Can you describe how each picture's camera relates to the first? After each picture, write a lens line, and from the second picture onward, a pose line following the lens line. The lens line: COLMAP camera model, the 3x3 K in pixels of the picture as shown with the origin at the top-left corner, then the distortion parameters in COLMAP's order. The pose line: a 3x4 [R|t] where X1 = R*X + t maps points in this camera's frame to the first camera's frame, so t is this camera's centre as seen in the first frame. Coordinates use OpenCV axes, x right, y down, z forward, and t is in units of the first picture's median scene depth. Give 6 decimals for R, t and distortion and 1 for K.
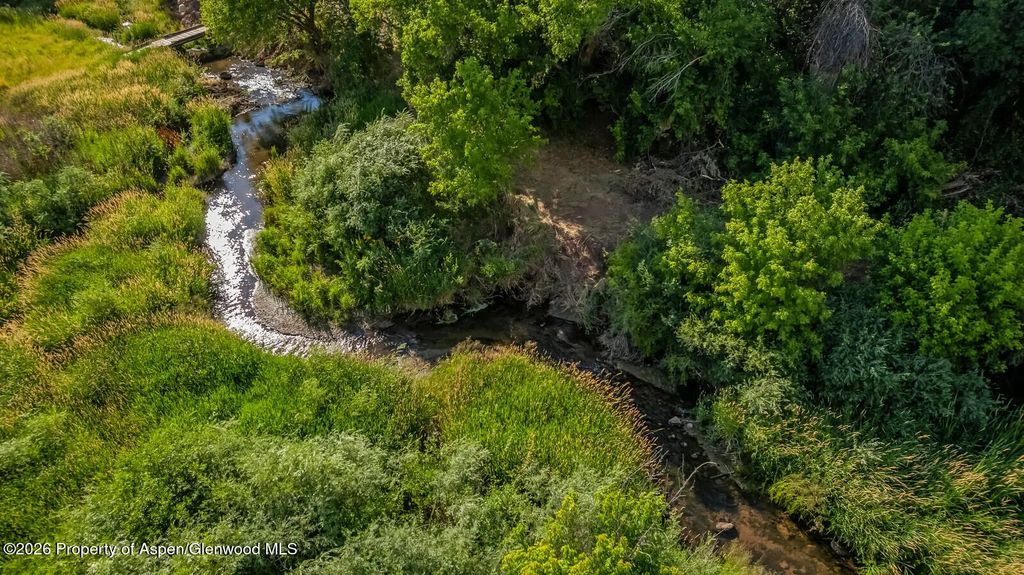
lens RADIAL K [[655.7, 0, 512.0], [0, 655.7, 287.5], [0, 0, 1]] dist [-0.081168, 0.088339]
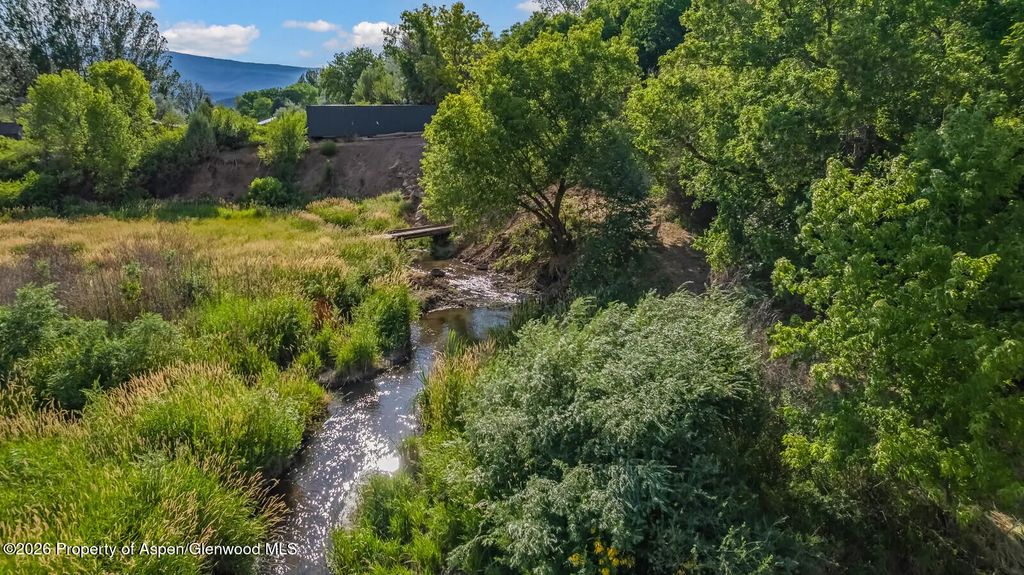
lens RADIAL K [[655.7, 0, 512.0], [0, 655.7, 287.5], [0, 0, 1]] dist [-0.081168, 0.088339]
pose [[0.936059, 0.102292, -0.336645, -0.103963], [-0.231978, 0.898813, -0.371916, -0.042018], [0.264537, 0.426230, 0.865071, 0.404859]]
